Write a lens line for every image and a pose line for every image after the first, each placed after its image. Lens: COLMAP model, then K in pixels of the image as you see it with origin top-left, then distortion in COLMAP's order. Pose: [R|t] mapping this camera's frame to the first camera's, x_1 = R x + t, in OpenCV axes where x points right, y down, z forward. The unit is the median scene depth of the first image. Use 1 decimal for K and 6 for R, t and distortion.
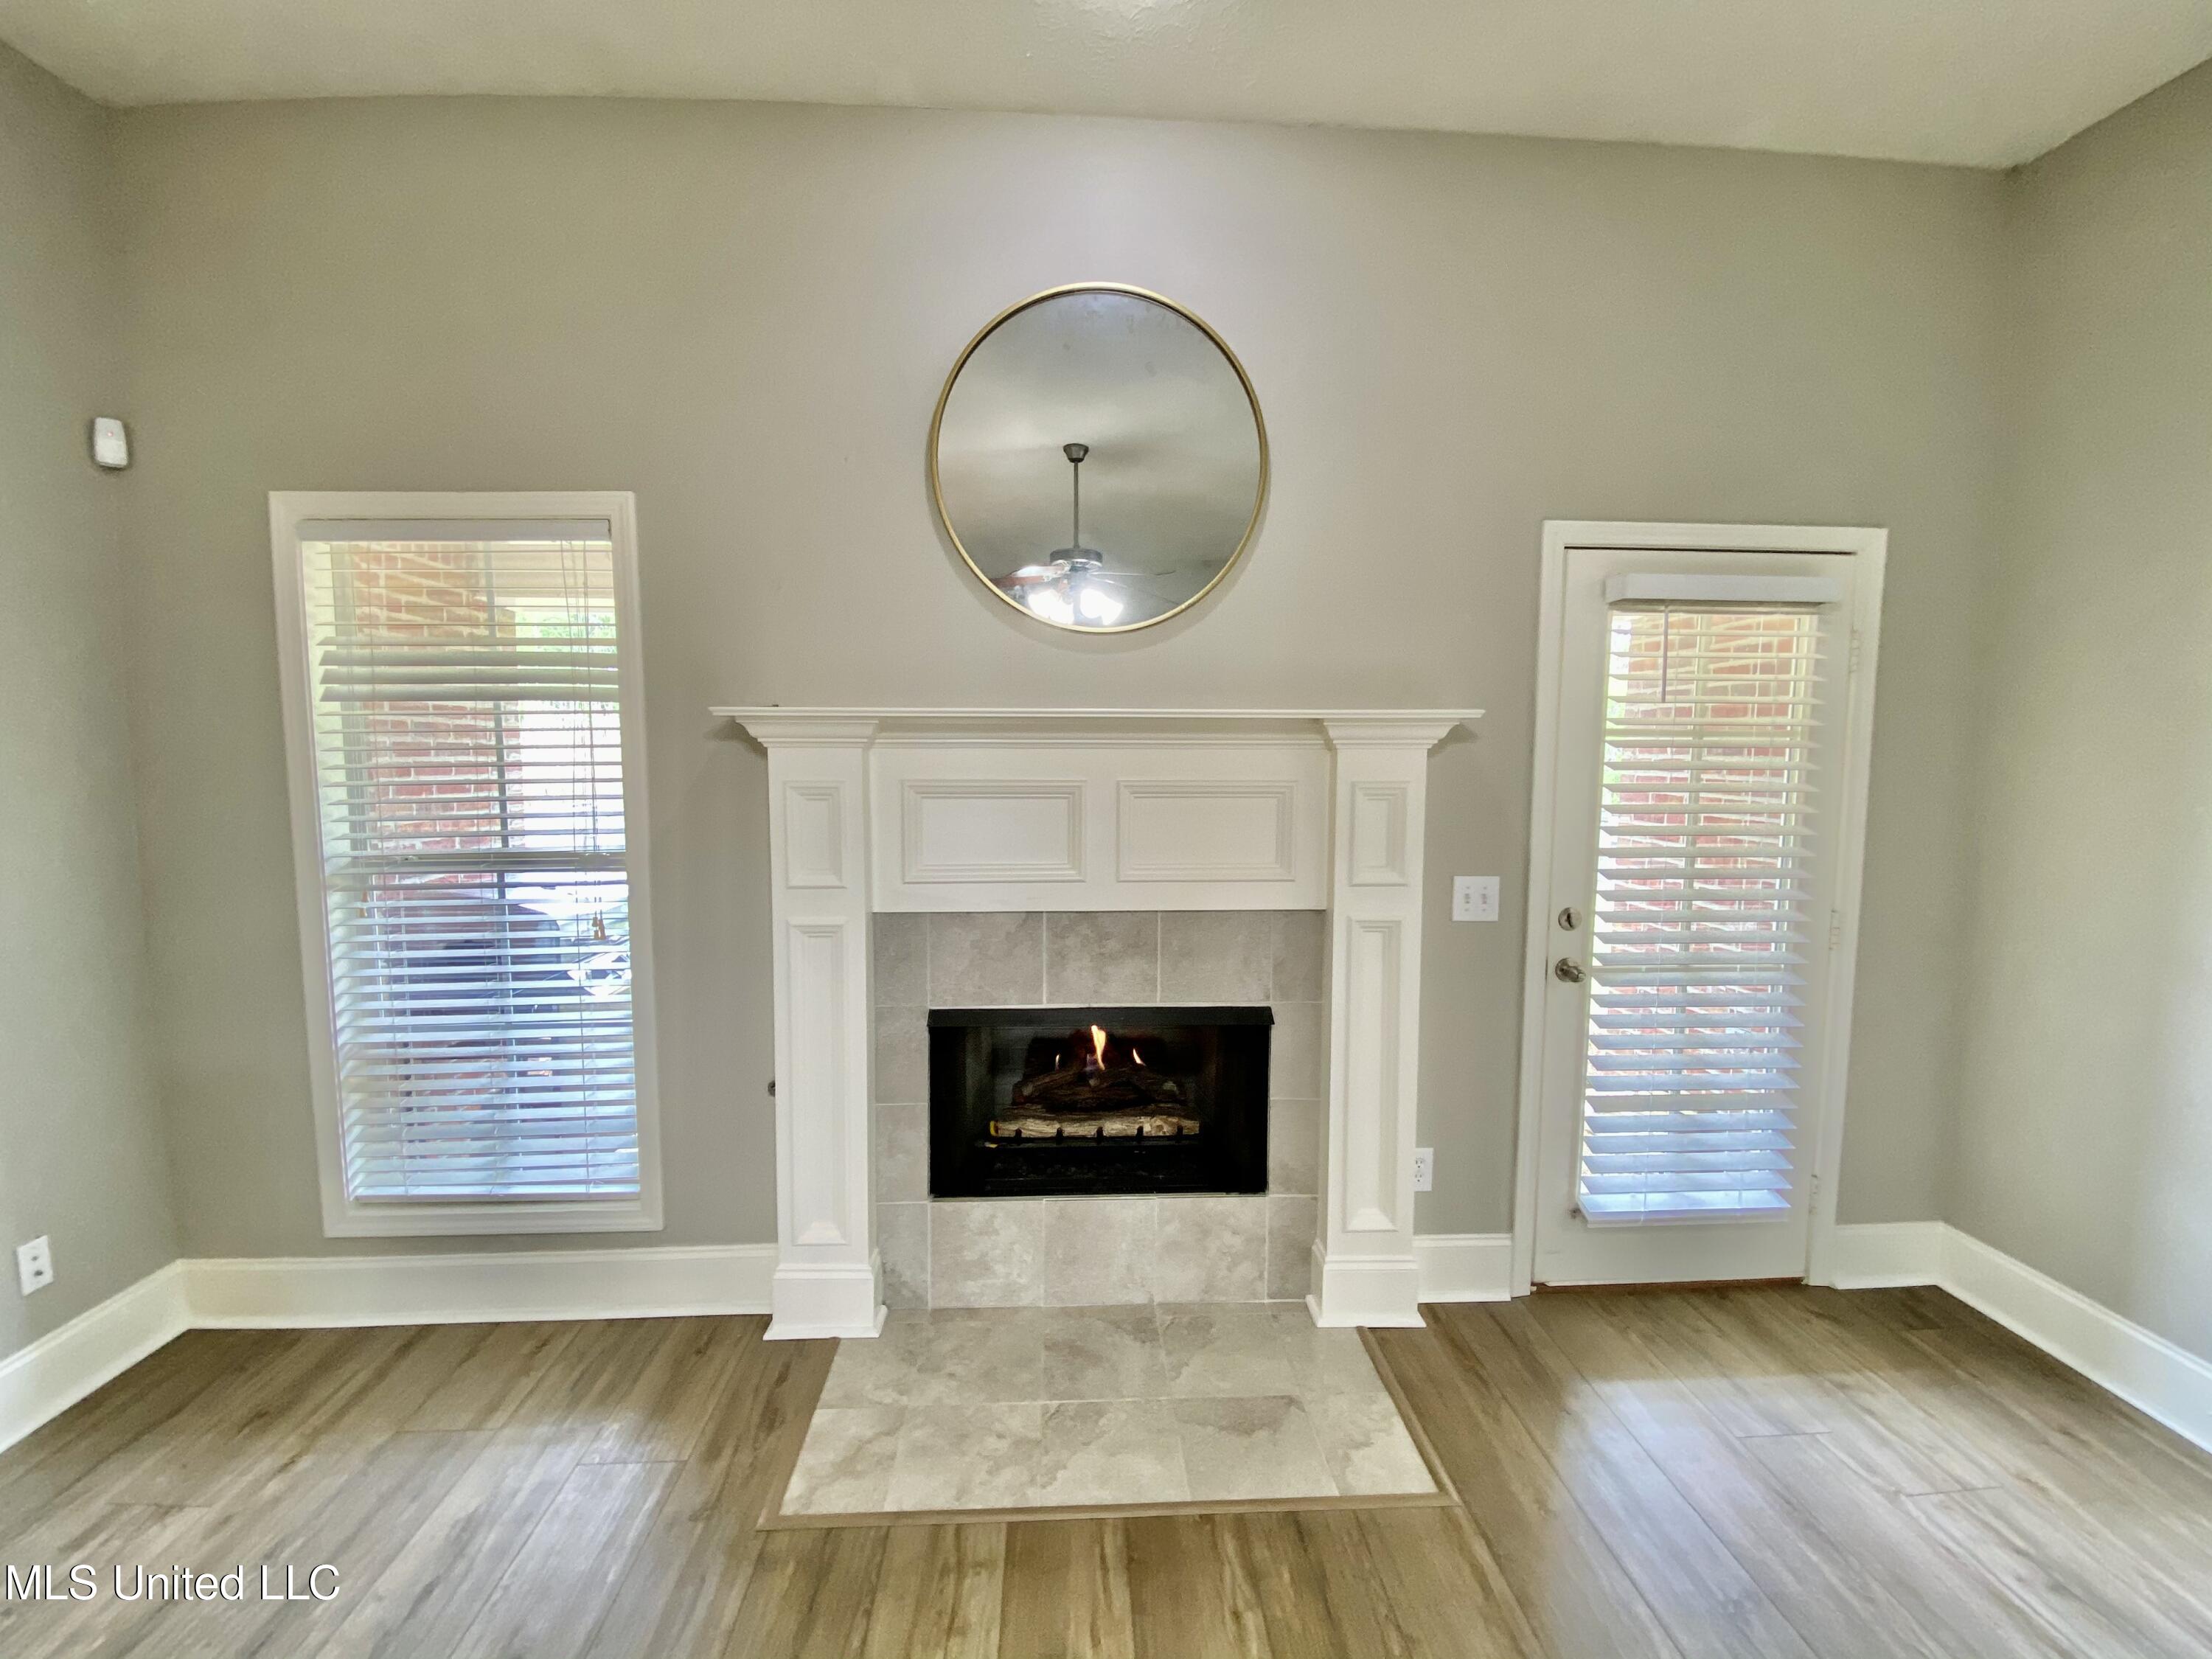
lens RADIAL K [[890.3, 0, 1106.2], [0, 890.3, 835.1], [0, 0, 1]] dist [-0.001842, -0.001038]
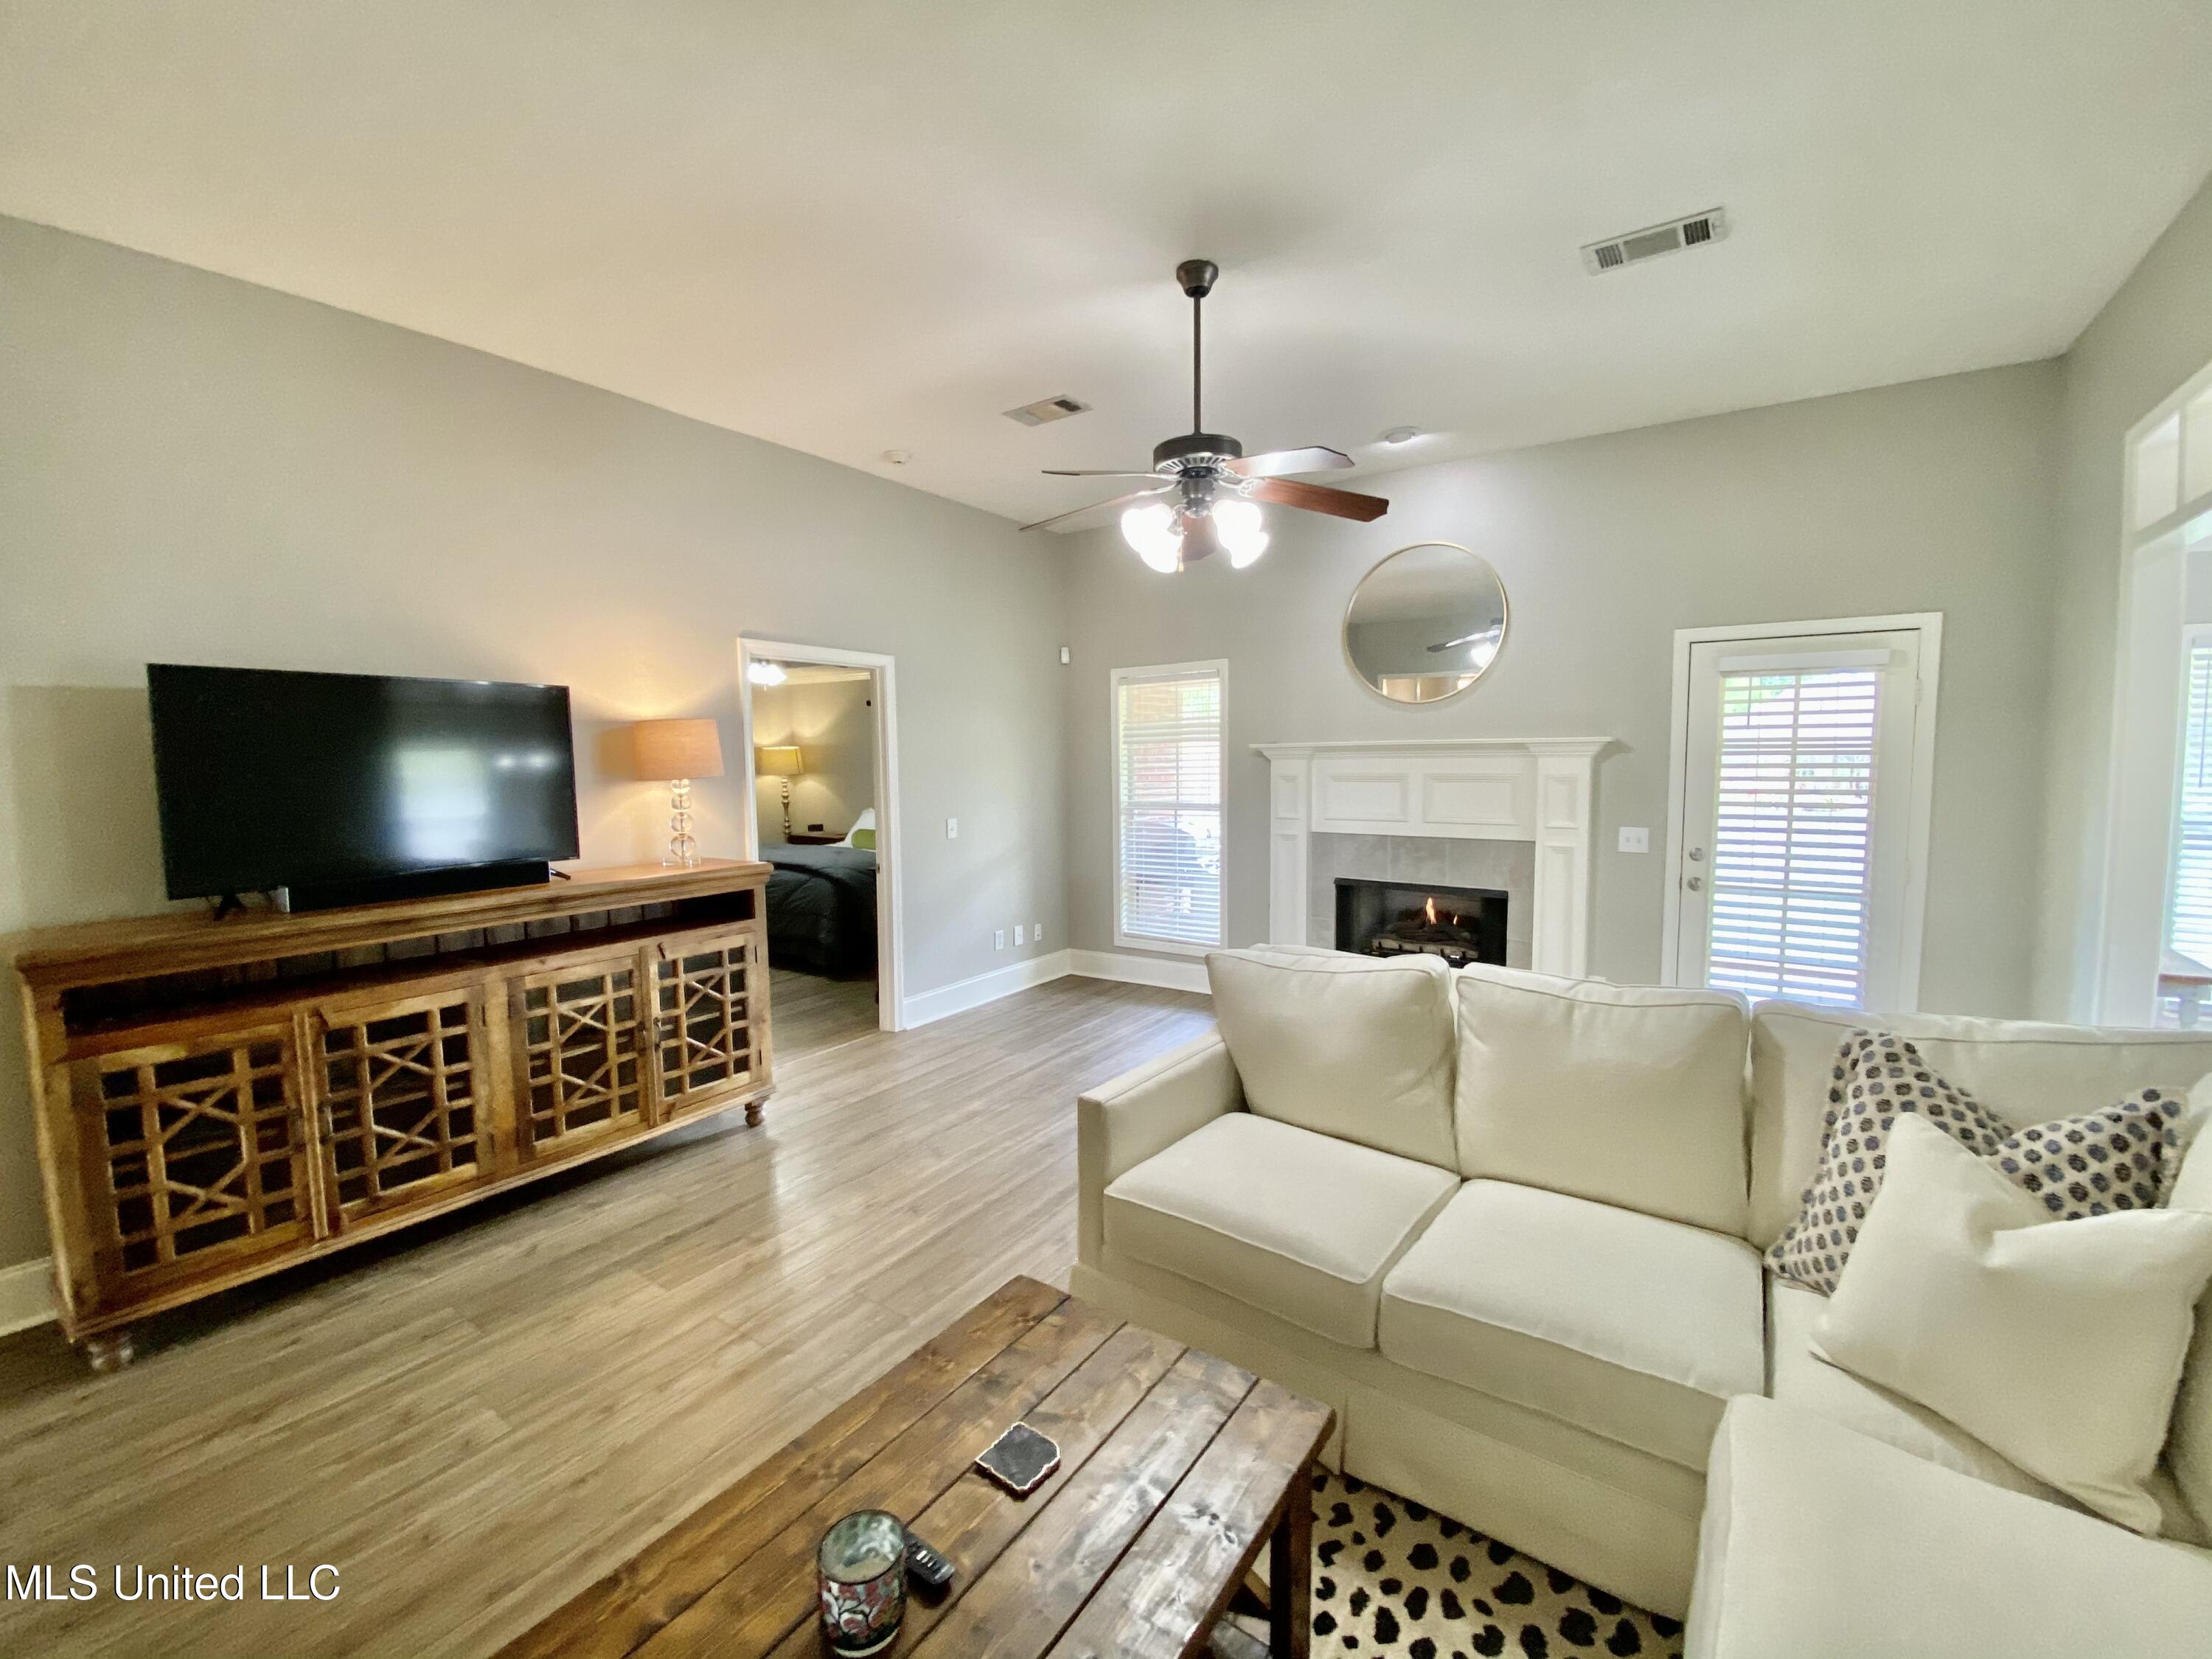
lens RADIAL K [[890.3, 0, 1099.0], [0, 890.3, 830.1], [0, 0, 1]] dist [-0.001842, -0.001038]
pose [[0.796024, 0.038257, -0.604055, 0.669925], [-0.041790, 0.999093, 0.008205, 0.084583], [0.603821, 0.018712, 0.796900, -1.132346]]
